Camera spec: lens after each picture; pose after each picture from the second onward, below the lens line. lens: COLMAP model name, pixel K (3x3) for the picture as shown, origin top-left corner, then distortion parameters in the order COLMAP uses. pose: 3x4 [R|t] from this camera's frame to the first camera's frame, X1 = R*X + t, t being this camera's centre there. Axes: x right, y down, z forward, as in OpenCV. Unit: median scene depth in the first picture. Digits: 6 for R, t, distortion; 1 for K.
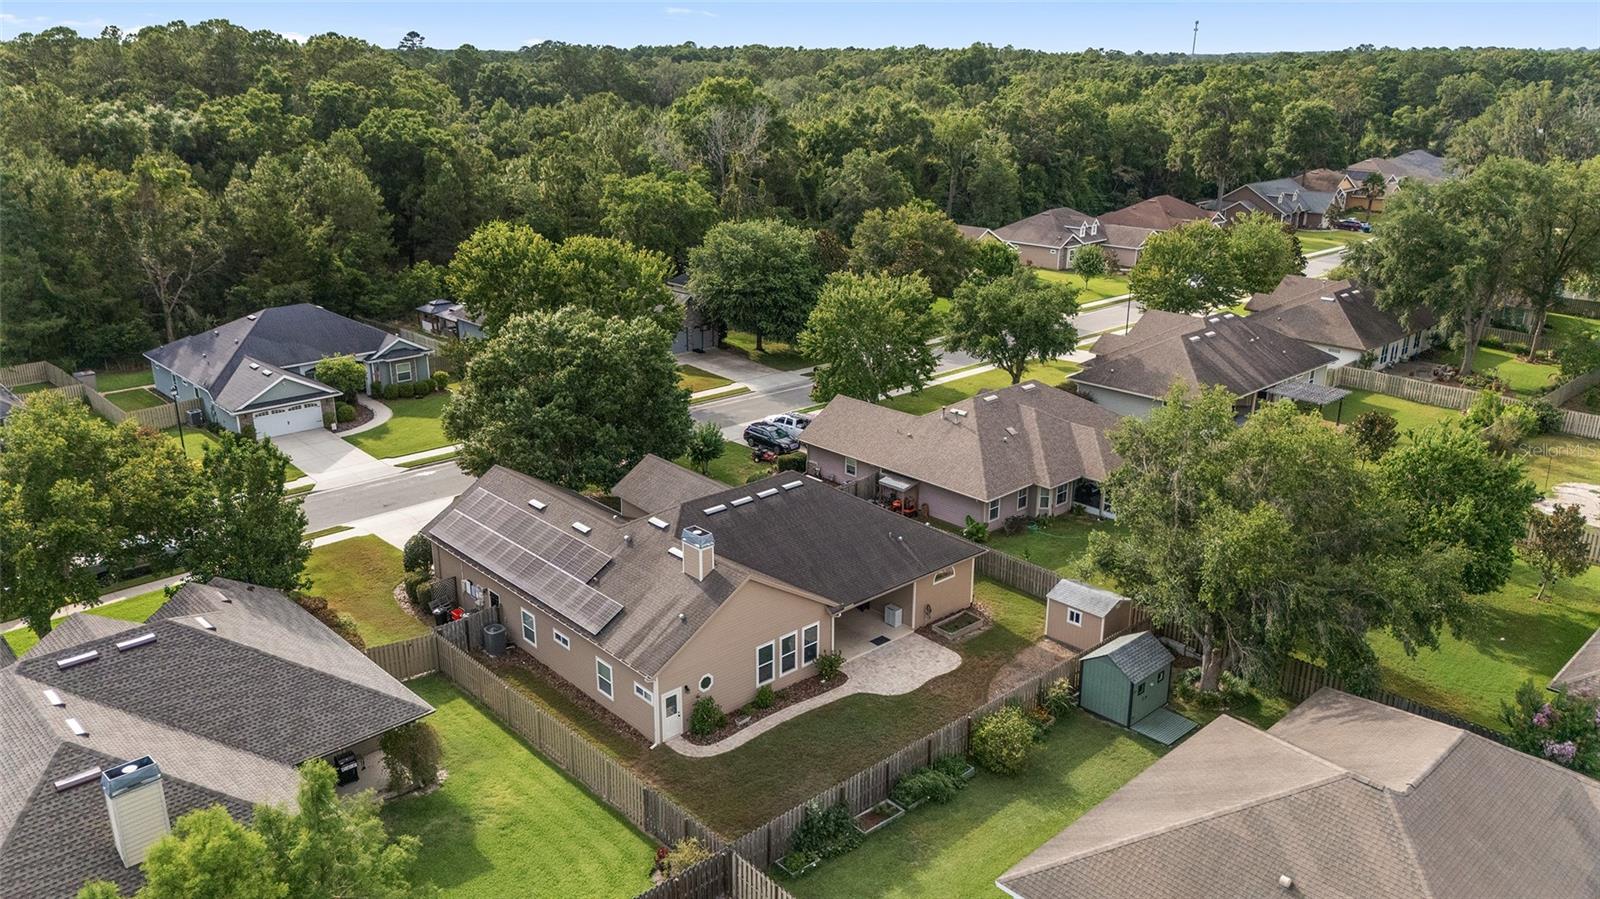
lens RADIAL K [[1168.8, 0, 800.0], [0, 1168.8, 449.5], [0, 0, 1]] dist [0.069558, -0.089763]
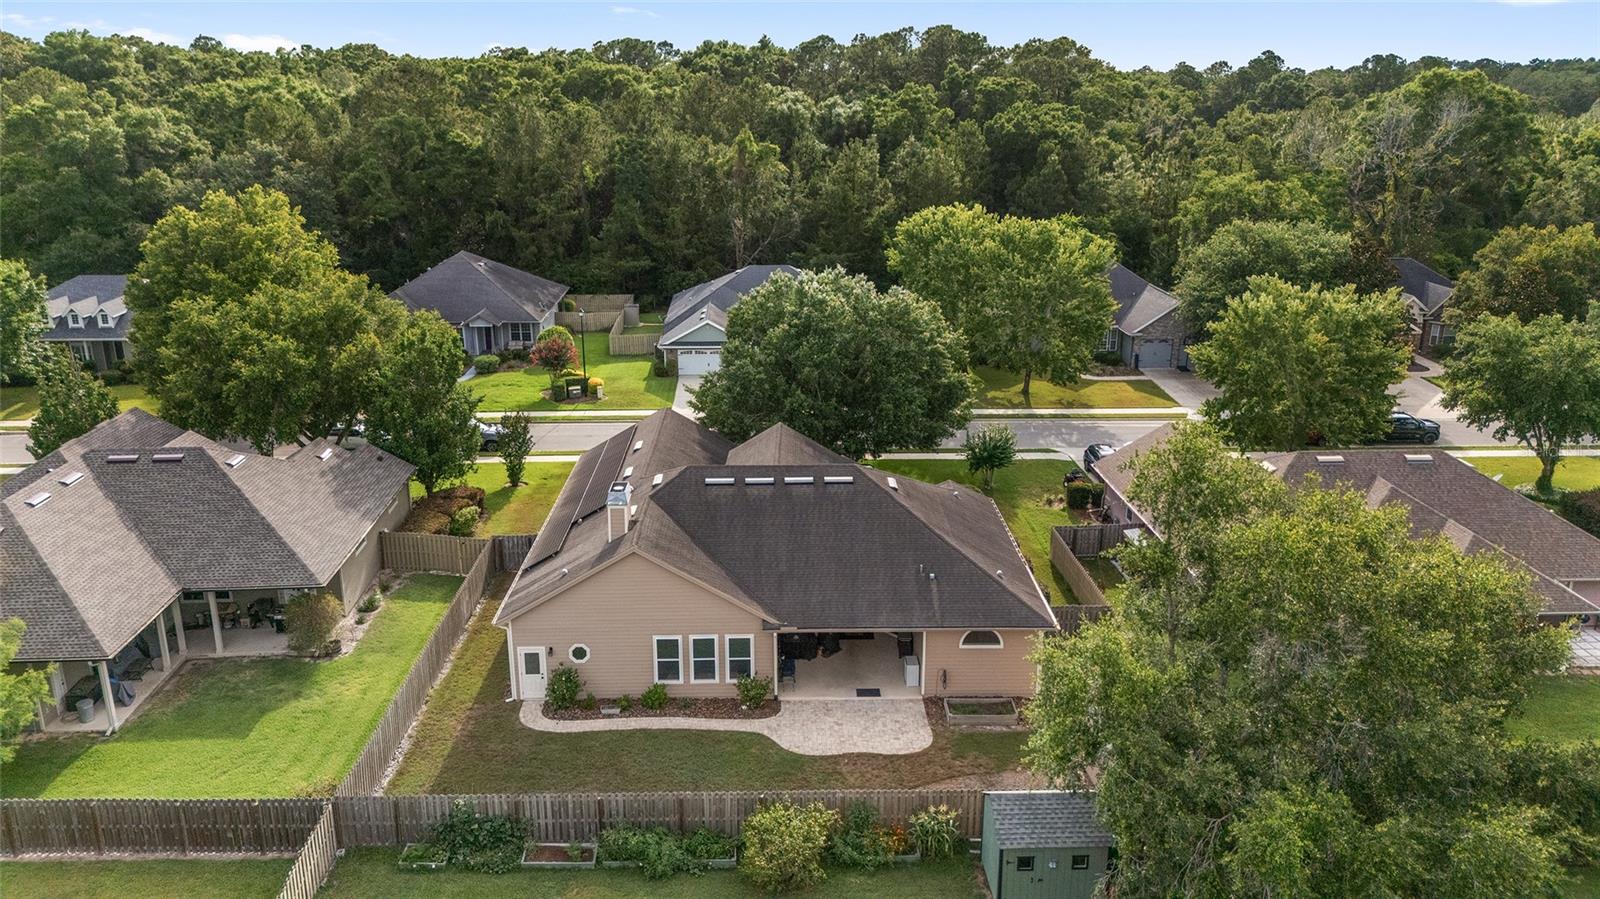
lens RADIAL K [[1168.8, 0, 800.0], [0, 1168.8, 449.5], [0, 0, 1]] dist [0.069558, -0.089763]
pose [[0.756734, 0.189778, -0.625570, 0.534213], [-0.204408, 0.977643, 0.049319, -0.027929], [0.620944, 0.090550, 0.778607, 0.370384]]
